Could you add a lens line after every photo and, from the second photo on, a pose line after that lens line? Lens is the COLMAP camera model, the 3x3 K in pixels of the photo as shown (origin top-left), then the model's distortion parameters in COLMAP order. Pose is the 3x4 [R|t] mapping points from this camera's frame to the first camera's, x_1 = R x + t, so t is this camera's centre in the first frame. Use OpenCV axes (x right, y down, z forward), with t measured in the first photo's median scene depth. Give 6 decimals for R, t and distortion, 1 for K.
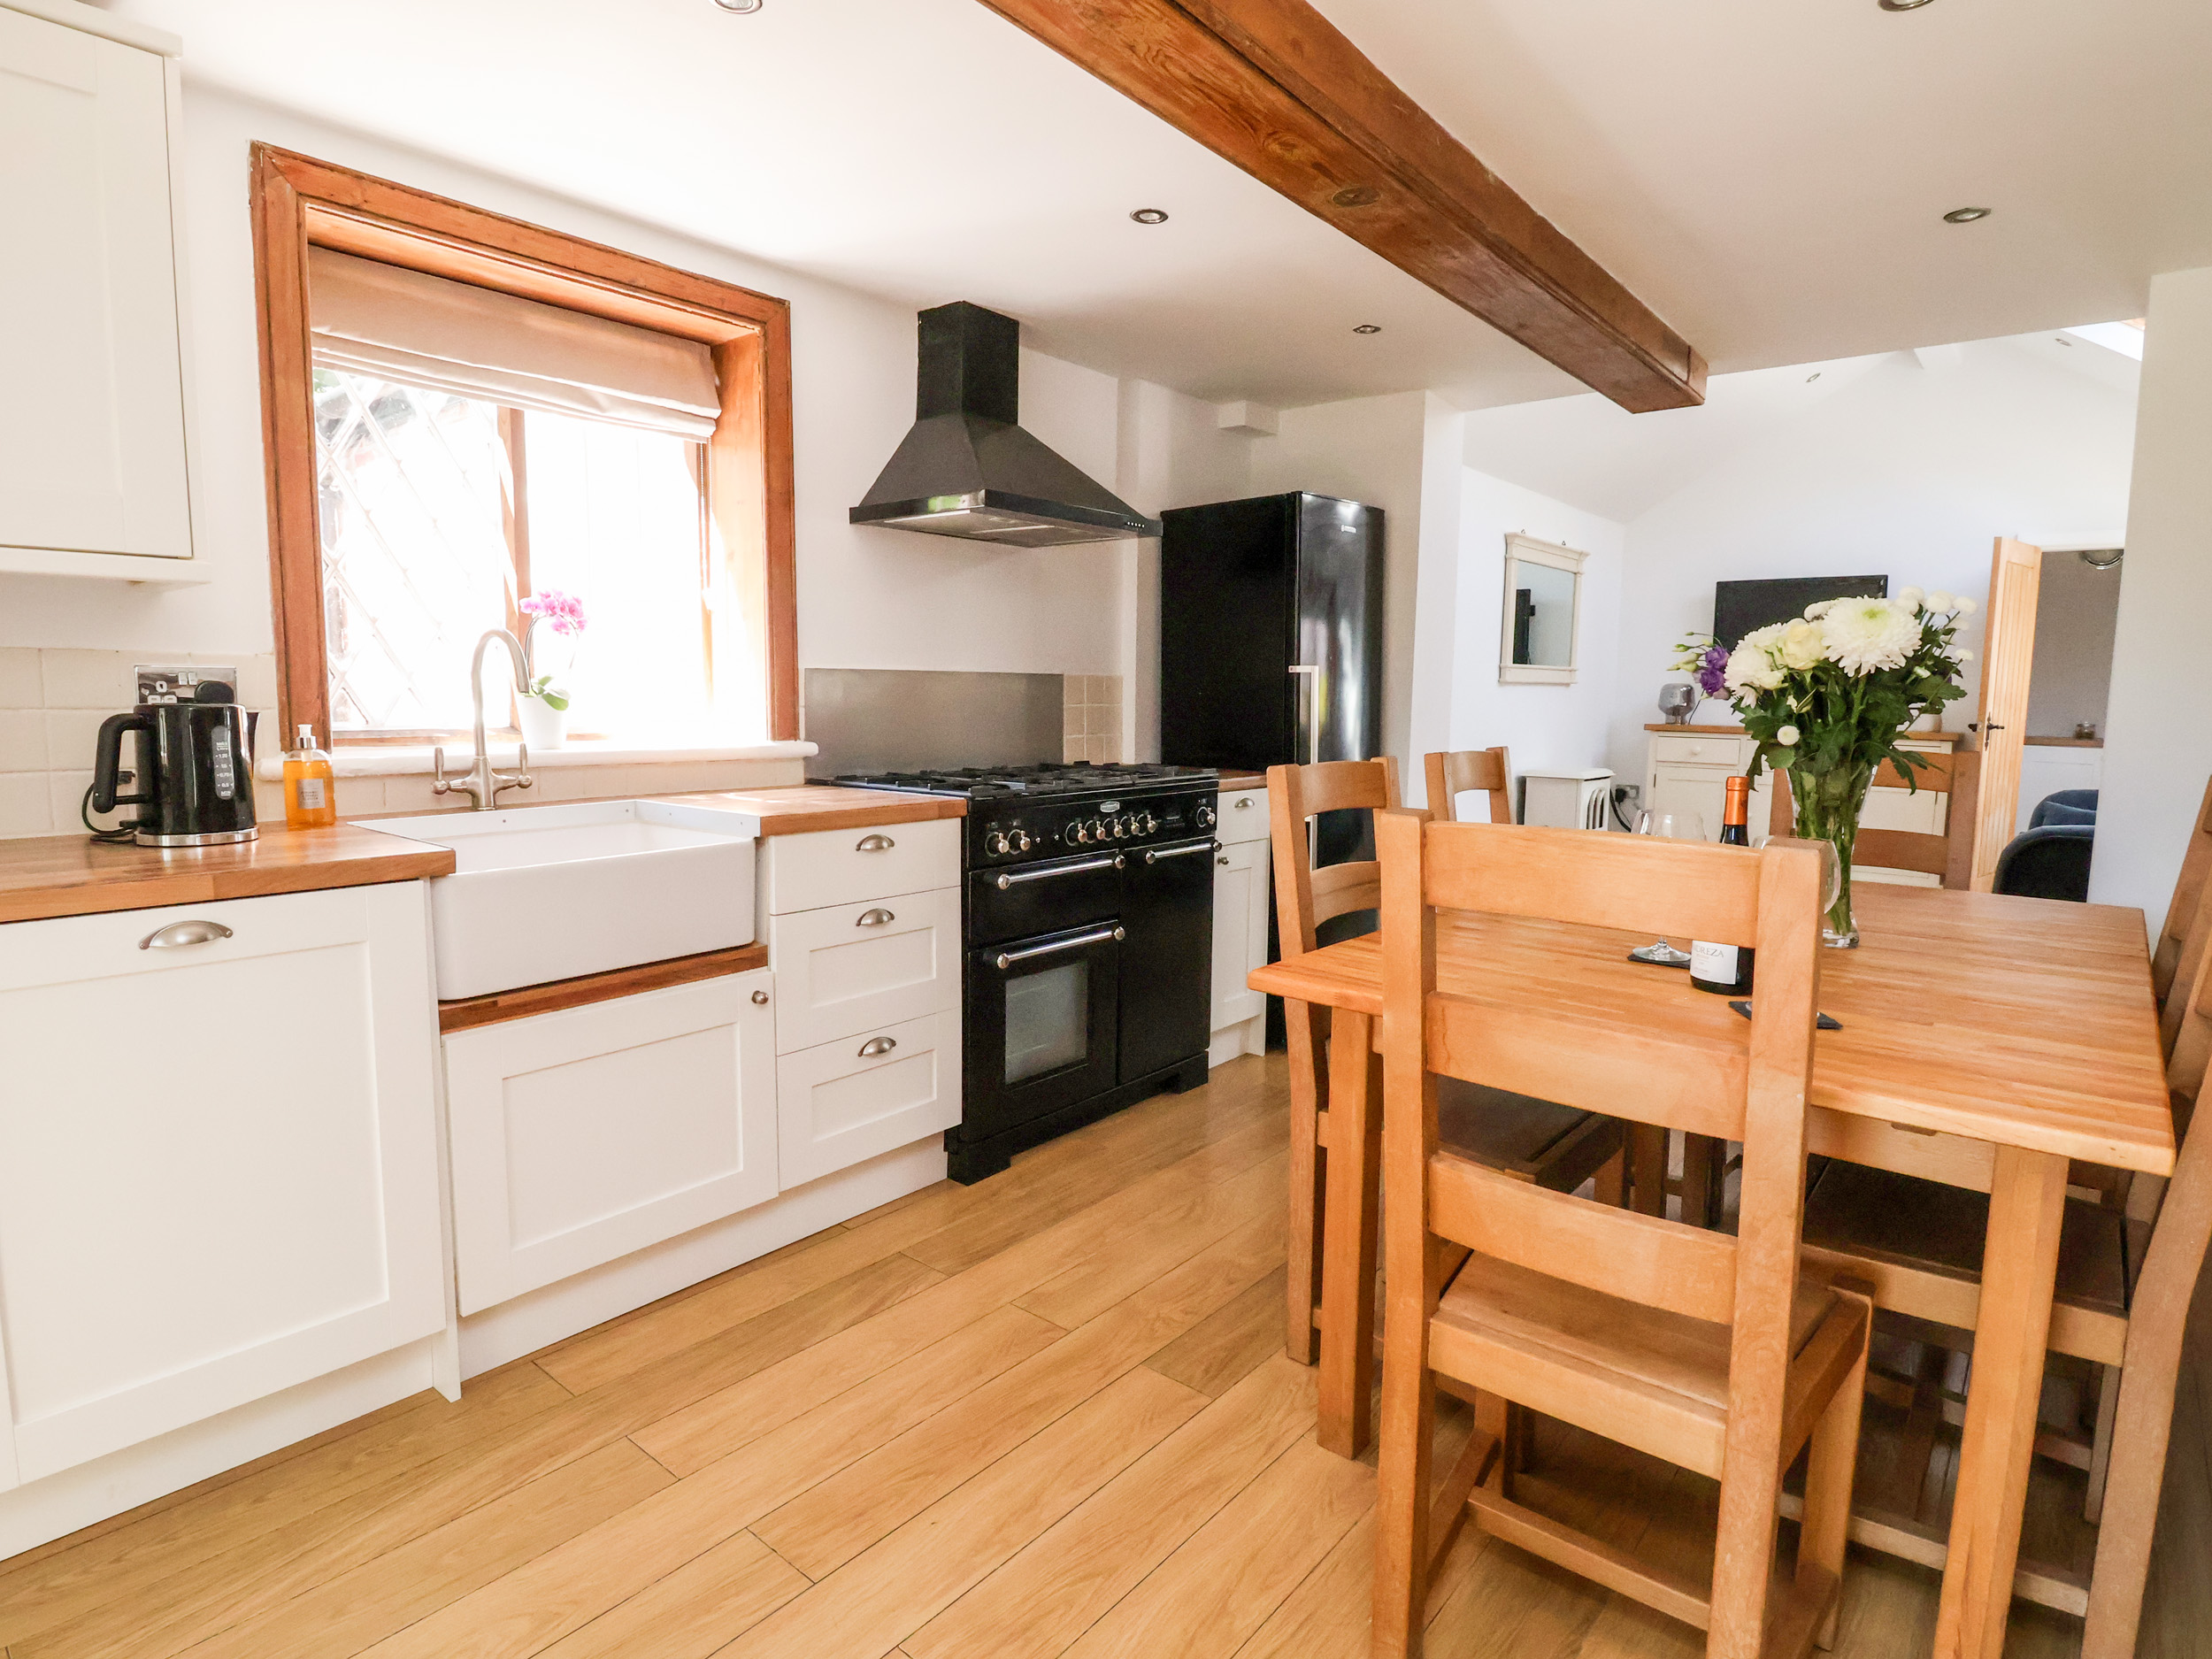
lens RADIAL K [[1186.2, 0, 1097.2], [0, 1186.2, 830.3], [0, 0, 1]] dist [-0.012364, -0.006428]
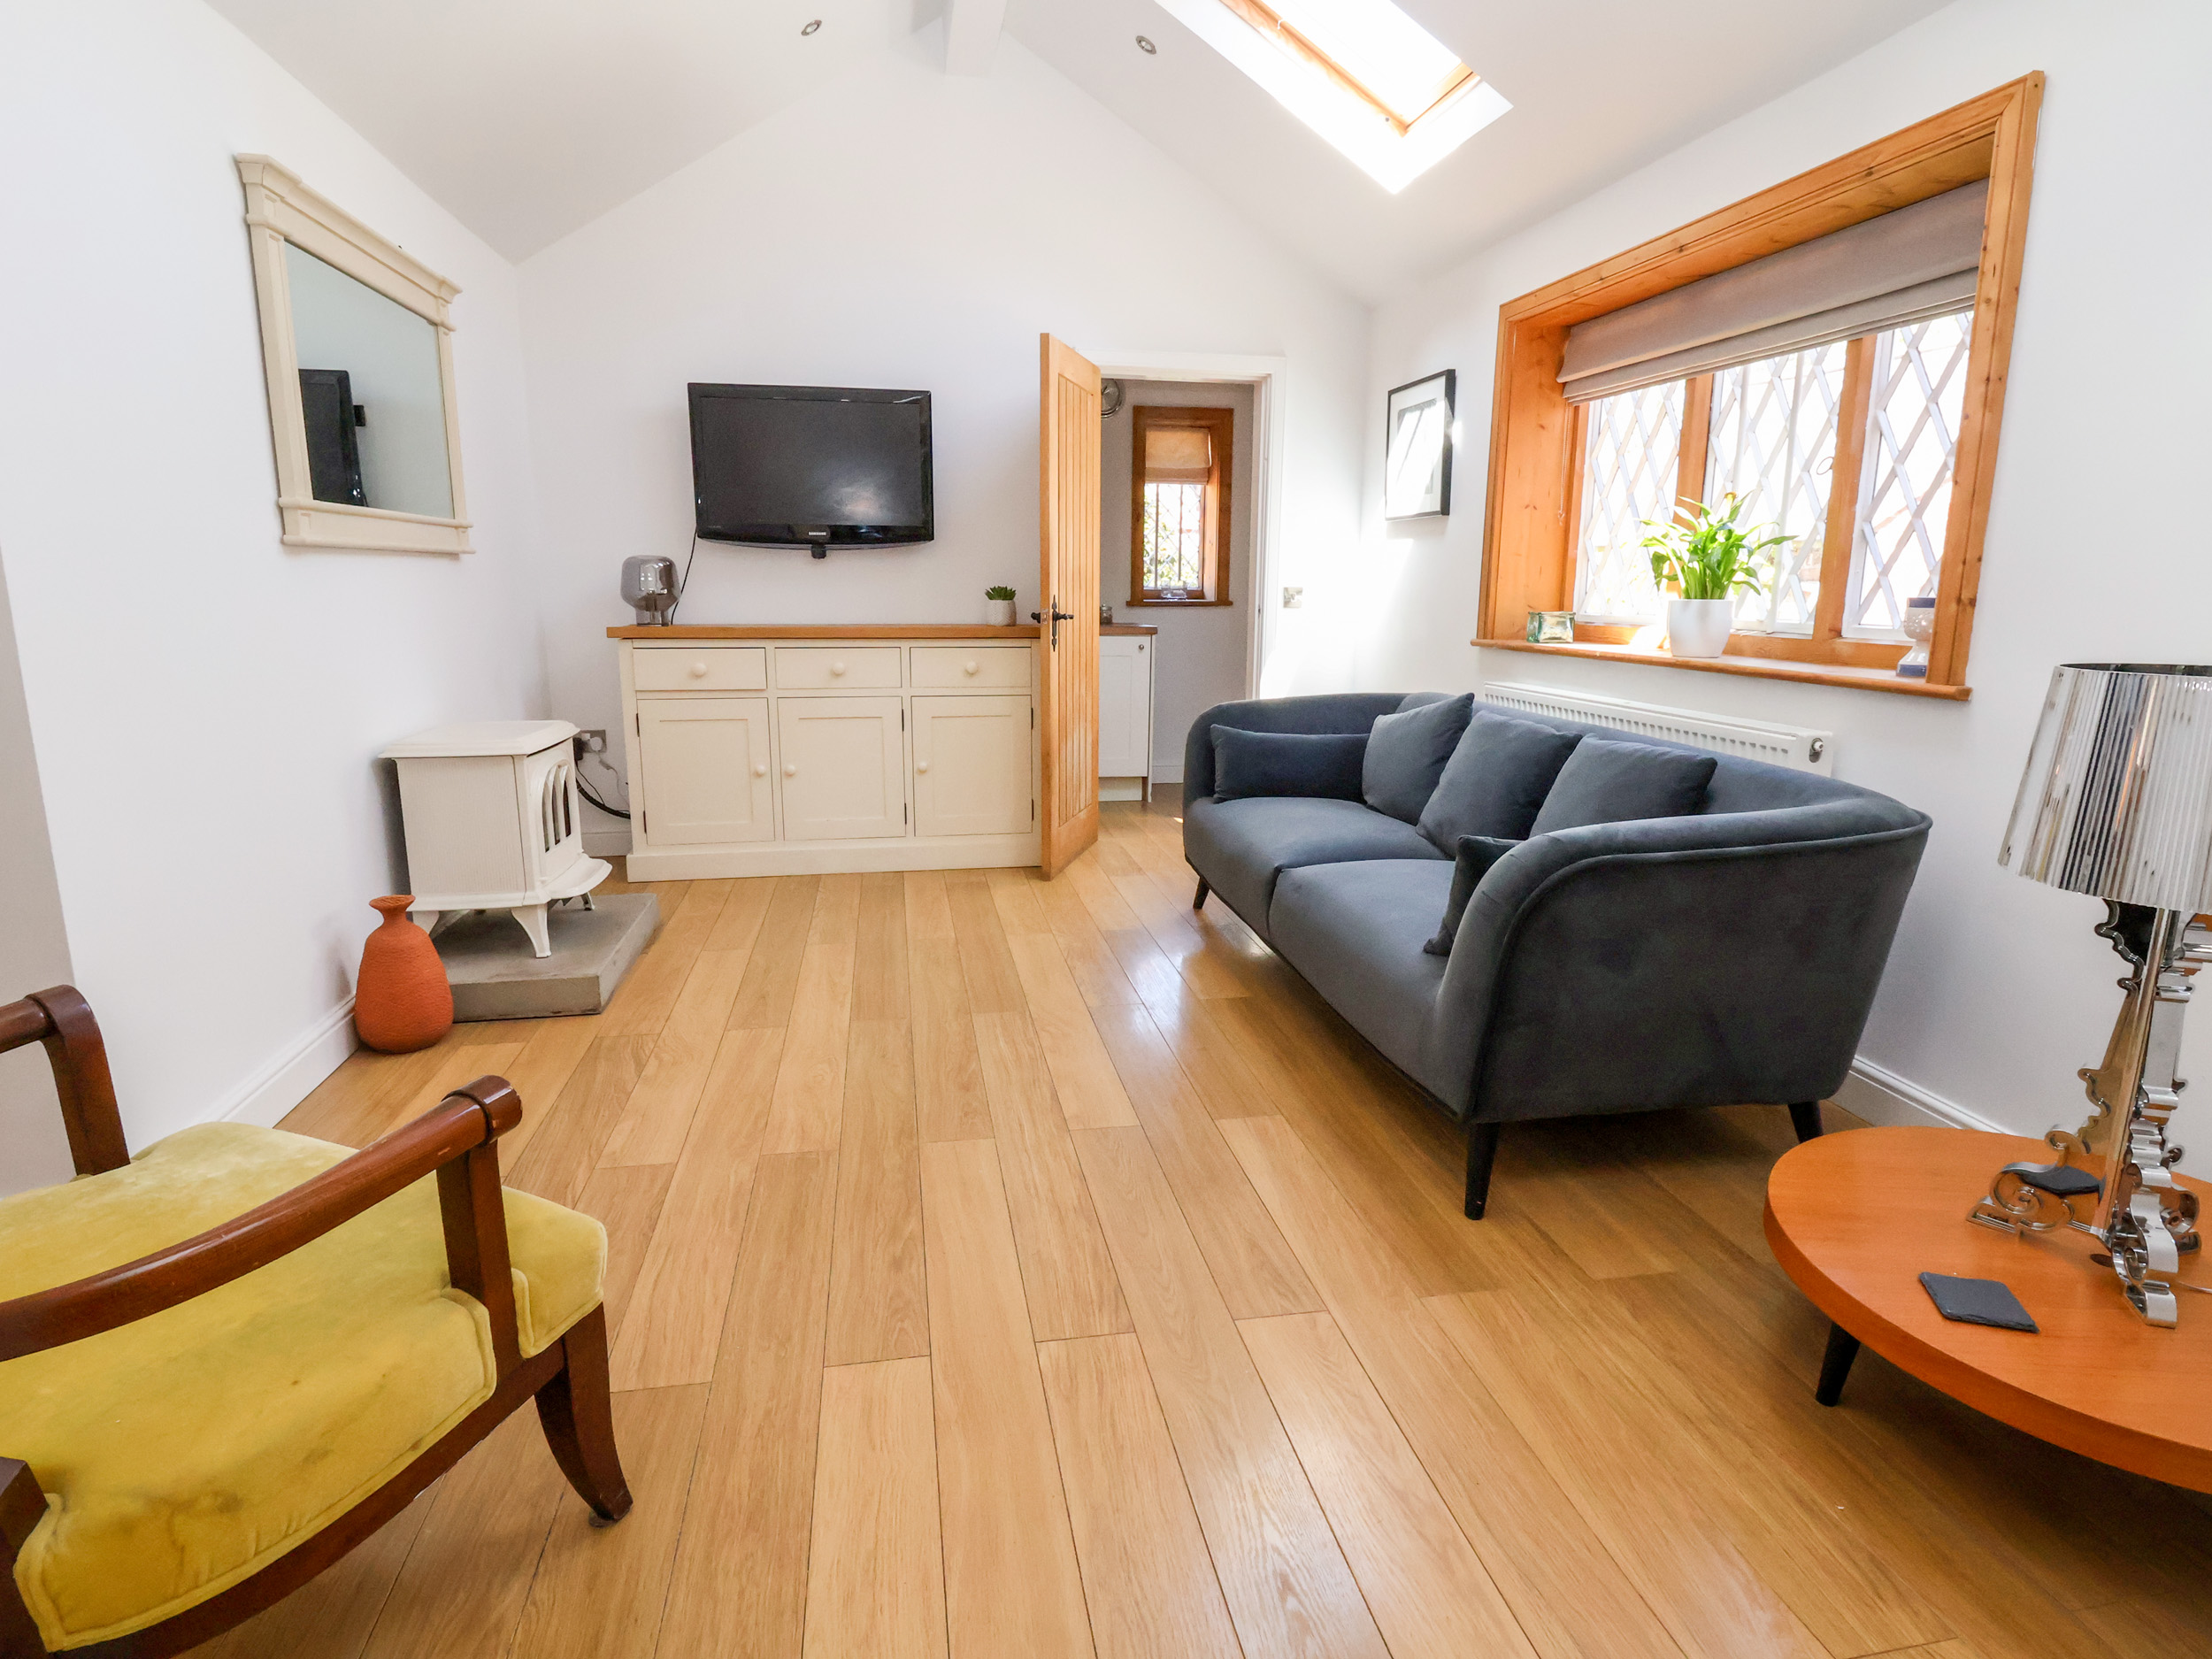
lens RADIAL K [[1186.2, 0, 1101.1], [0, 1186.2, 837.5], [0, 0, 1]] dist [-0.012364, -0.006428]
pose [[0.633592, -0.169367, 0.754901, 0.168048], [0.086132, 0.985120, 0.148727, -0.054850], [-0.768858, -0.029211, 0.638752, 0.454072]]
